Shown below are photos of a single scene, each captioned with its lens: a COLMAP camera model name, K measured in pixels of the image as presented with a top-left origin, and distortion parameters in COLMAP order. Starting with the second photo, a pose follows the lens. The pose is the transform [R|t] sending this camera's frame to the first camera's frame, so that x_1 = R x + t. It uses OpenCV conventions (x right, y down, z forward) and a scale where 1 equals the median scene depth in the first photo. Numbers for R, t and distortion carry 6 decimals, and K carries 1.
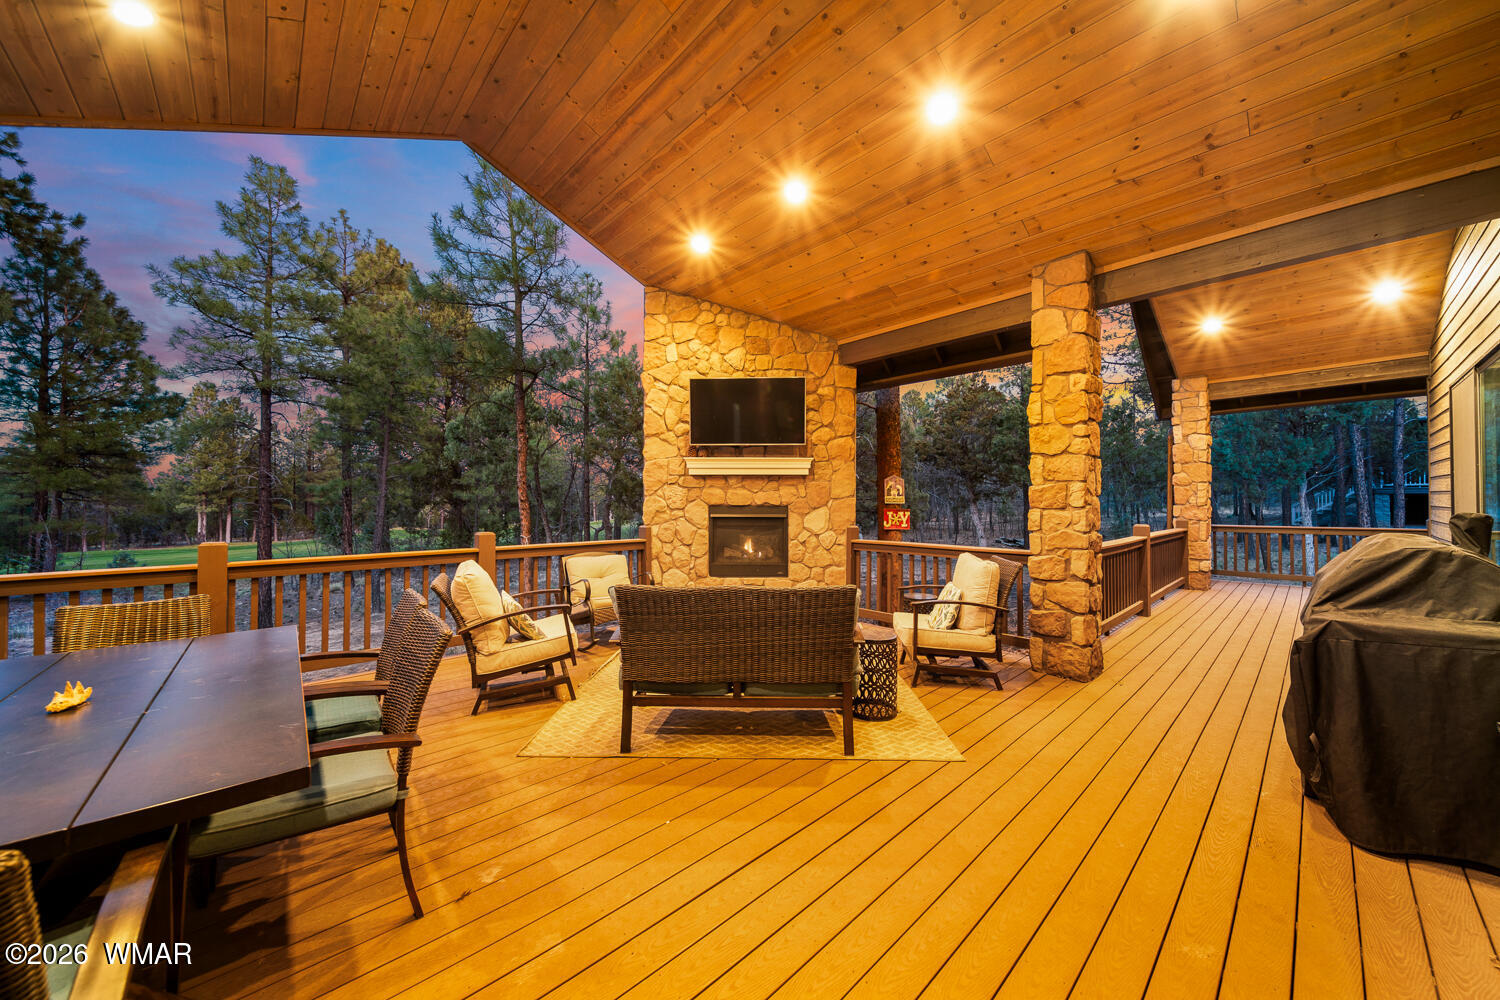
lens RADIAL K [[534.7, 0, 754.3], [0, 534.7, 496.9], [0, 0, 1]] dist [0.006307, -0.000421]
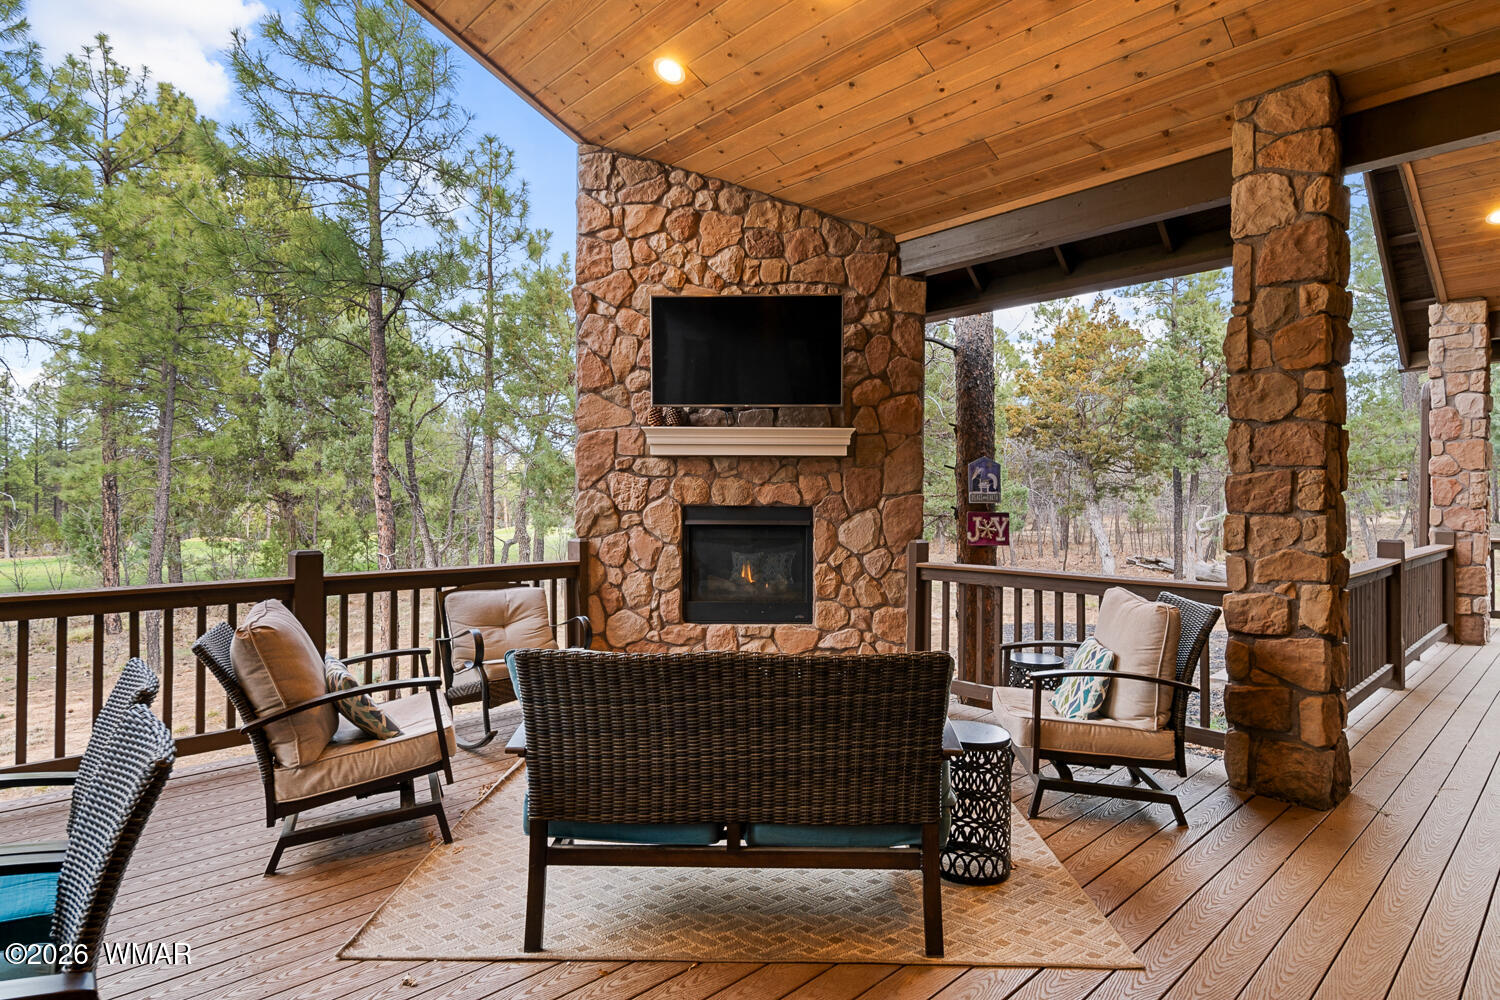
lens RADIAL K [[814.3, 0, 757.4], [0, 814.3, 500.1], [0, 0, 1]] dist [0.017367, -0.000635]
pose [[0.999968, 0.002830, 0.007545, -0.007019], [-0.002908, 0.999942, 0.010381, -0.000590], [-0.007515, -0.010403, 0.999918, 0.069688]]
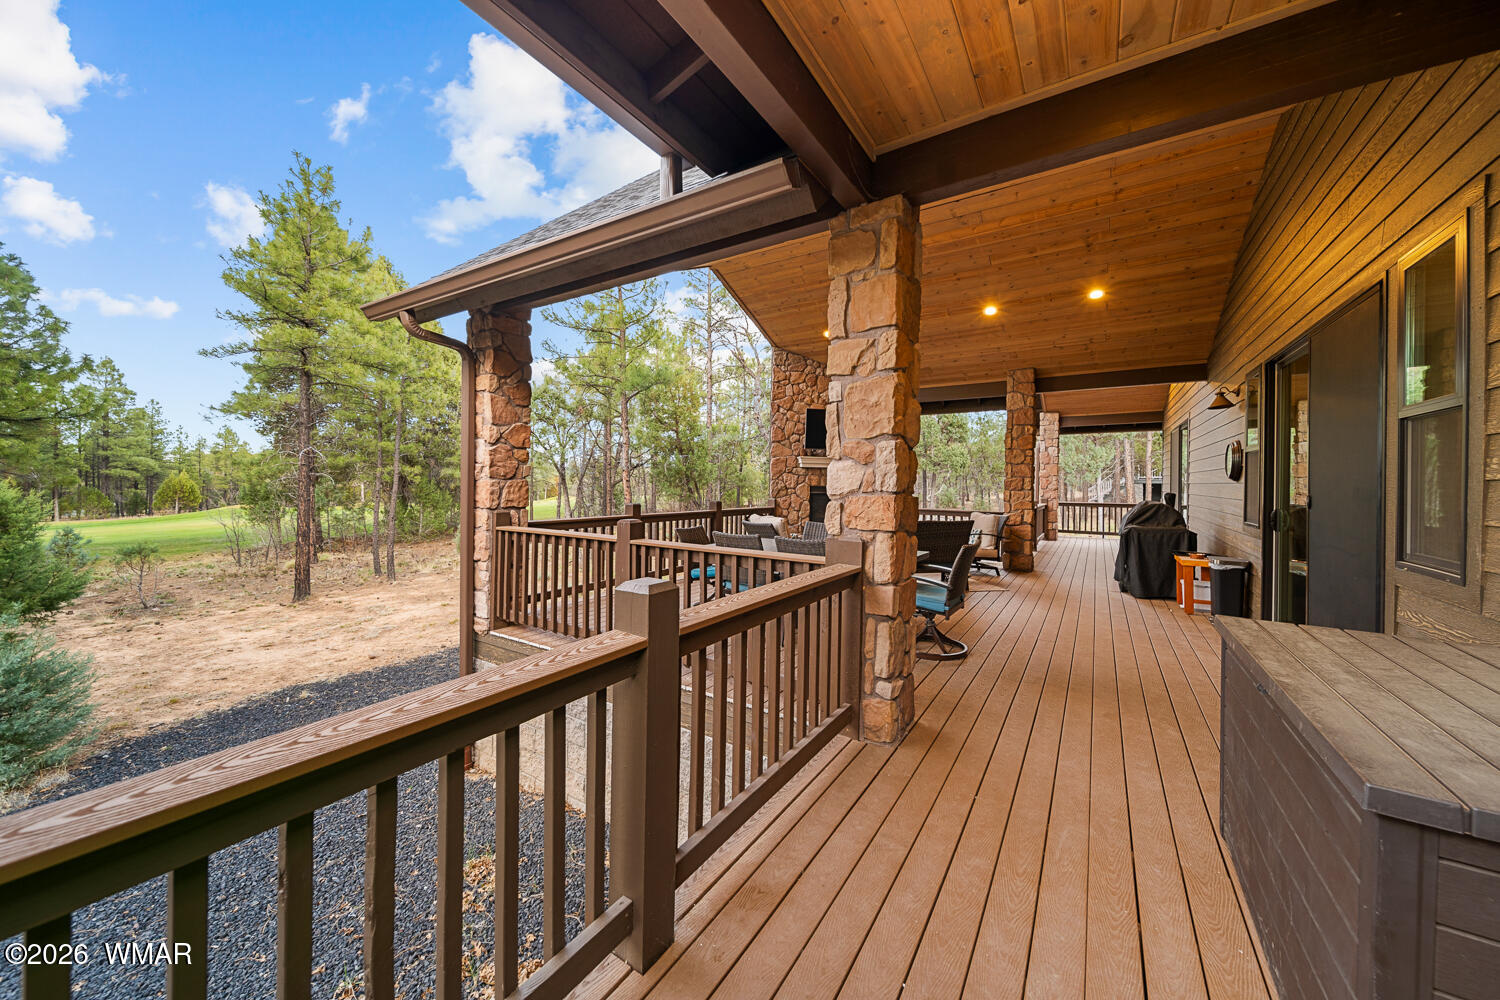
lens RADIAL K [[534.7, 0, 749.5], [0, 534.7, 487.5], [0, 0, 1]] dist [0.006307, -0.000421]
pose [[0.972124, 0.013072, 0.234103, -0.642687], [-0.017501, 0.999705, 0.016853, -0.003881], [-0.233814, -0.020480, 0.972066, -0.534318]]
